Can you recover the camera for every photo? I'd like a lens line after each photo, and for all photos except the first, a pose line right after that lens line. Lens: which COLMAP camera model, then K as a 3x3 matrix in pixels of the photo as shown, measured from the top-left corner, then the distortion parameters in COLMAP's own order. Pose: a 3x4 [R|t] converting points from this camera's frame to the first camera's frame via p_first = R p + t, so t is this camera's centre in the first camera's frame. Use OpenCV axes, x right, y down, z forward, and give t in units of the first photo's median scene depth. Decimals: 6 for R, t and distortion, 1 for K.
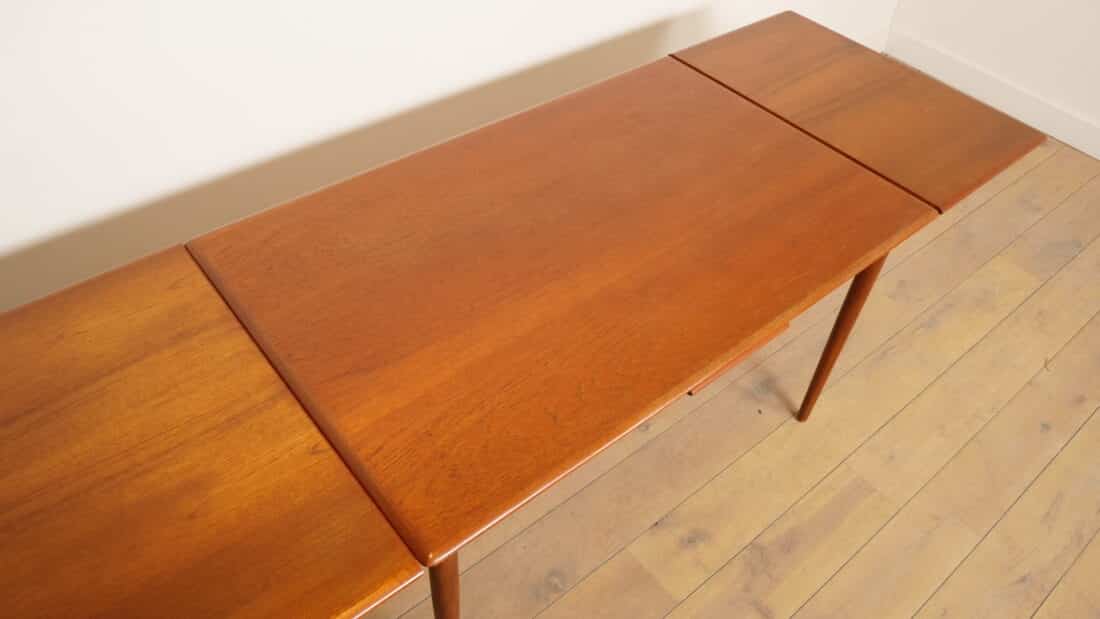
lens RADIAL K [[788.2, 0, 556.1], [0, 788.2, 314.7], [0, 0, 1]] dist [-0.035831, -0.003914]
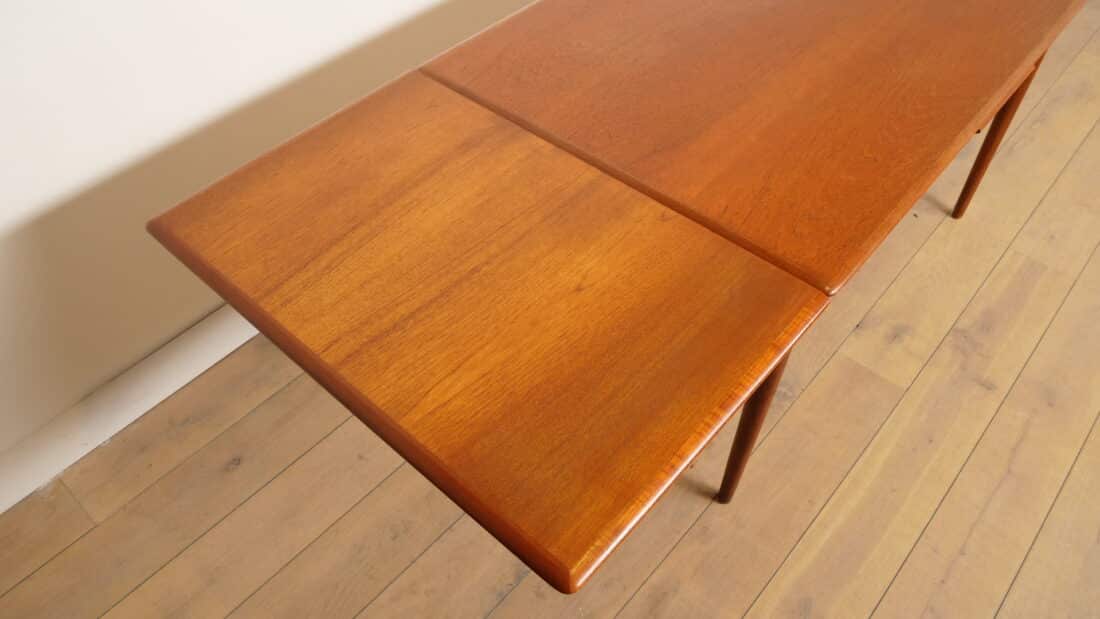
lens RADIAL K [[788.2, 0, 553.6], [0, 788.2, 311.1], [0, 0, 1]] dist [-0.035831, -0.003914]
pose [[0.986665, -0.157354, 0.041618, -0.300620], [0.154276, 0.985616, 0.068996, 0.118734], [-0.051876, -0.061656, 0.996748, 0.017414]]
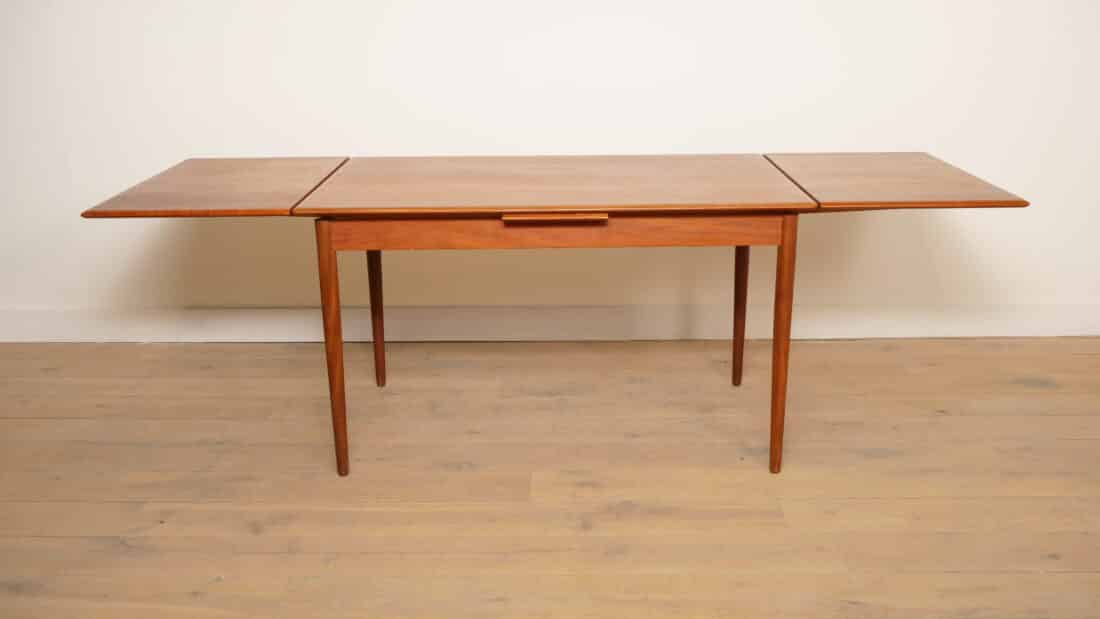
lens RADIAL K [[1082.8, 0, 547.5], [0, 1082.8, 311.0], [0, 0, 1]] dist [-0.005665, 0.000000]
pose [[0.757774, 0.119947, -0.641398, 1.066931], [-0.423868, 0.837815, -0.344097, 0.623221], [0.496100, 0.532616, 0.685715, -0.183330]]
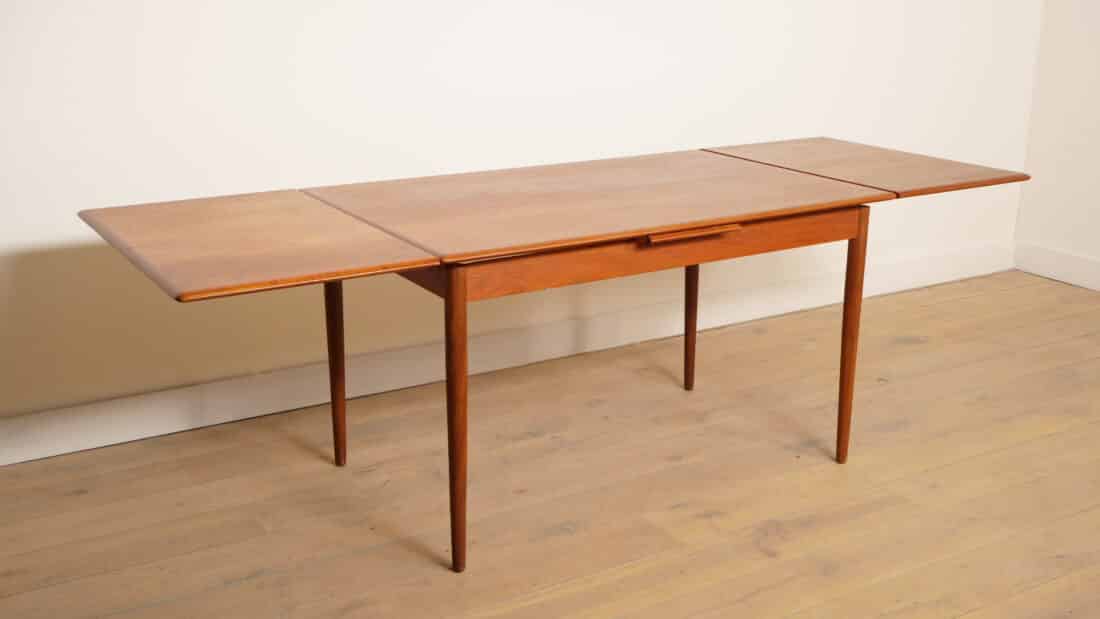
lens RADIAL K [[1231.5, 0, 551.5], [0, 1231.5, 307.8], [0, 0, 1]] dist [0.035222, 0.000000]
pose [[0.988654, -0.013146, -0.149633, 0.215772], [-0.062143, 0.871119, -0.487124, 0.841797], [0.136752, 0.490896, 0.860418, -0.530687]]
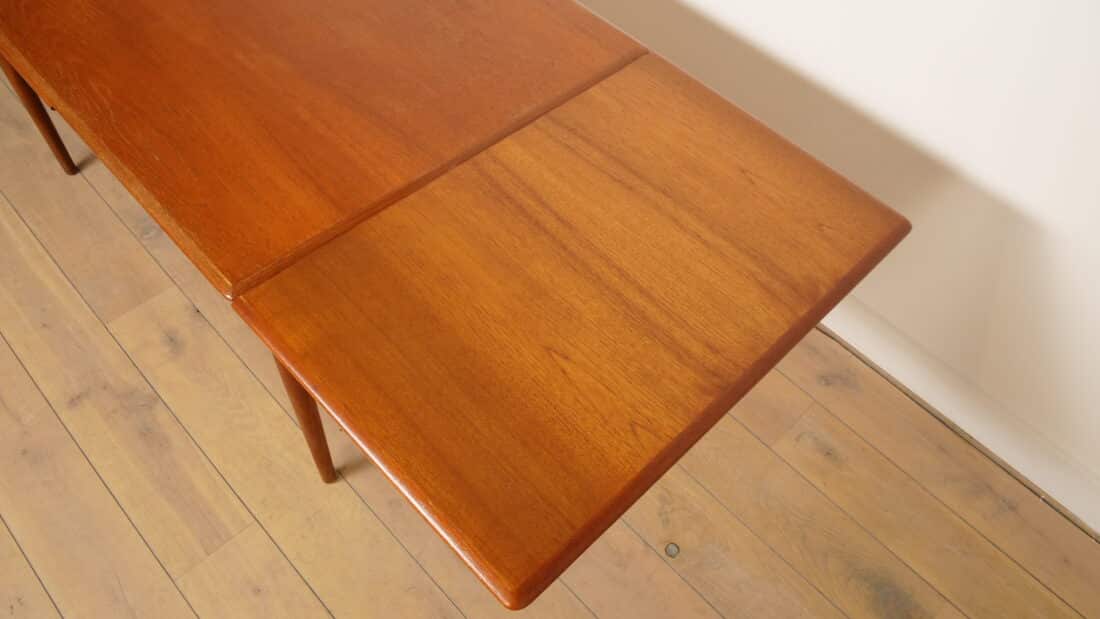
lens RADIAL K [[788.2, 0, 549.6], [0, 788.2, 309.0], [0, 0, 1]] dist [-0.035831, -0.003914]
pose [[0.090677, 0.772988, -0.627907, 0.771346], [-0.765181, 0.457622, 0.452857, -0.499875], [0.637397, 0.439399, 0.632972, 0.676677]]
